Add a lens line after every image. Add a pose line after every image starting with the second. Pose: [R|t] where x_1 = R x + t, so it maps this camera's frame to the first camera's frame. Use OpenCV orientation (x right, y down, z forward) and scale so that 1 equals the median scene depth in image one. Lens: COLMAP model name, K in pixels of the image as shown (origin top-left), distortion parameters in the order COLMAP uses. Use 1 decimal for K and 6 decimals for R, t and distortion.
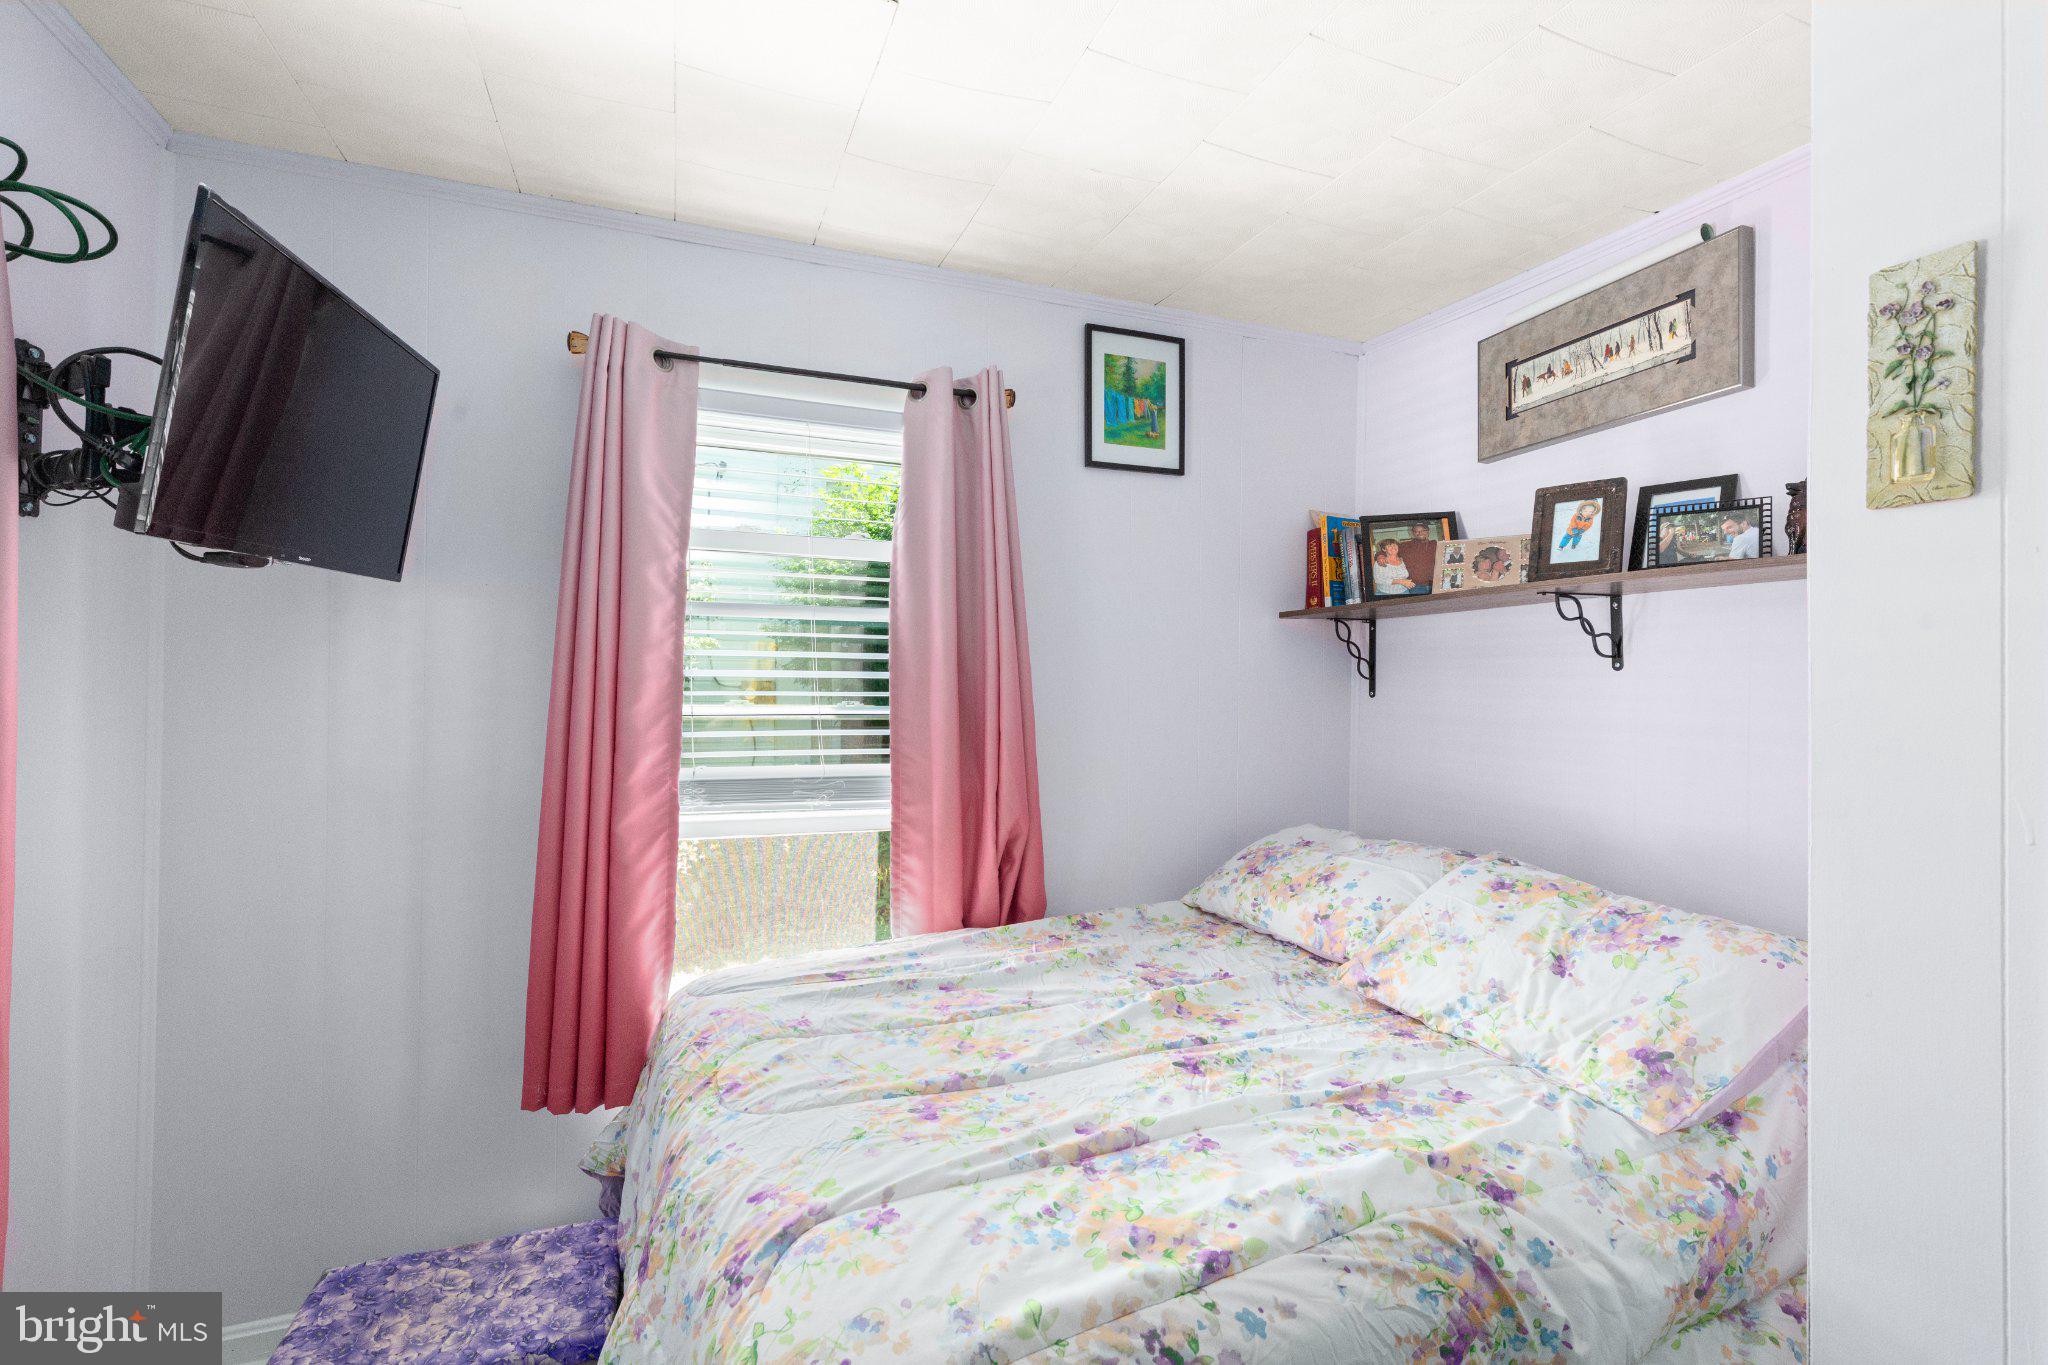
lens RADIAL K [[925.2, 0, 1022.1], [0, 925.2, 683.3], [0, 0, 1]] dist [0.017479, -0.000890]
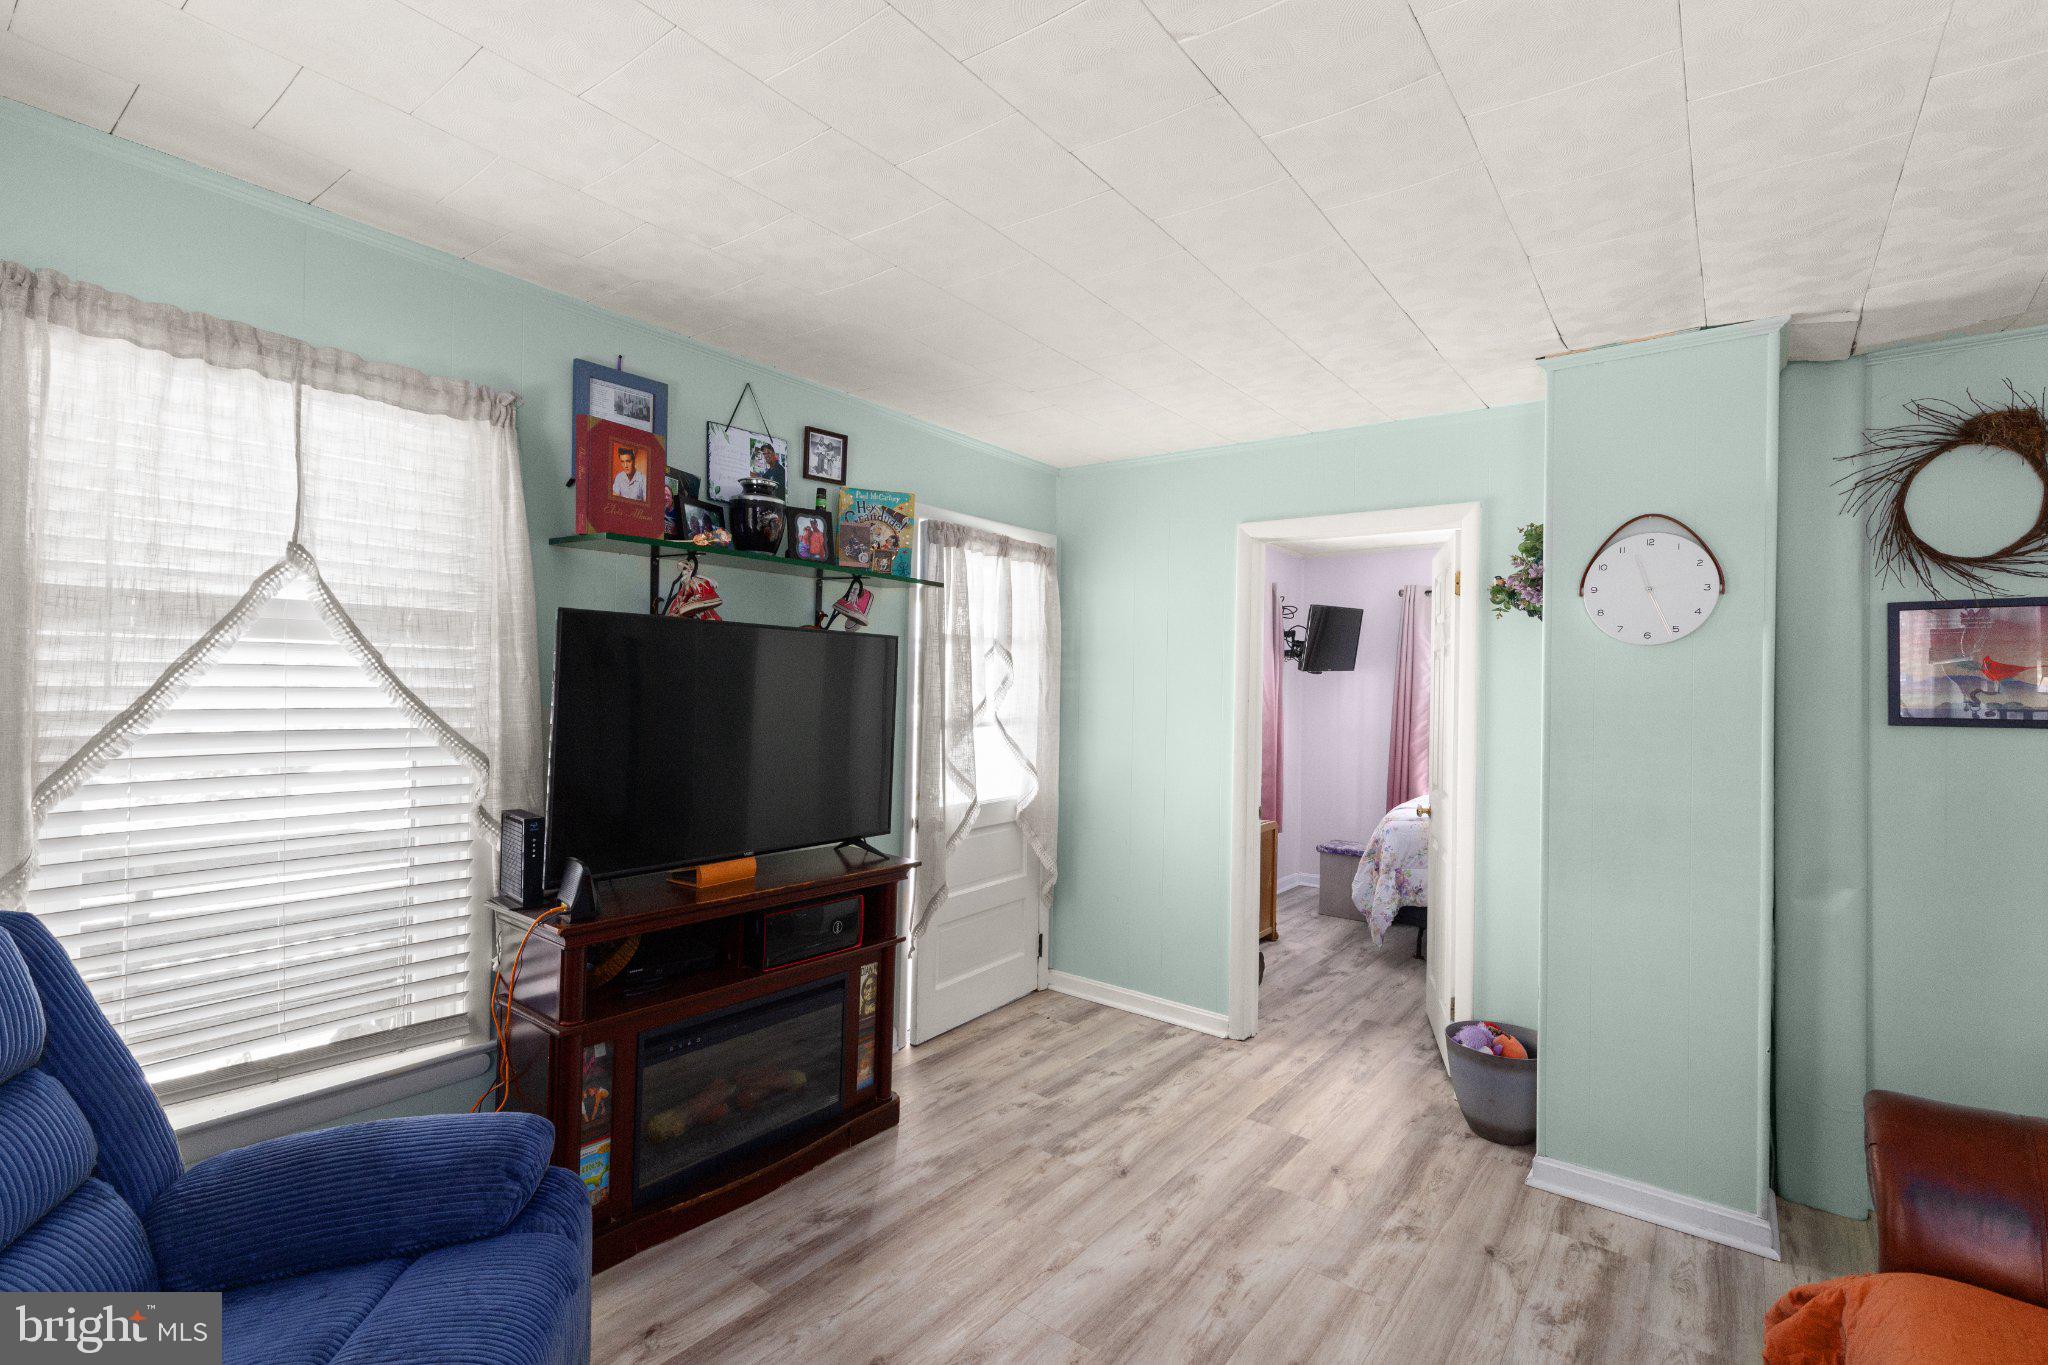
lens RADIAL K [[925.2, 0, 1021.9], [0, 925.2, 678.8], [0, 0, 1]] dist [0.017479, -0.000890]
pose [[0.526594, 0.003656, -0.850109, 2.179463], [-0.009346, 0.999955, -0.001489, -0.075866], [0.850066, 0.008730, 0.526605, -2.528593]]
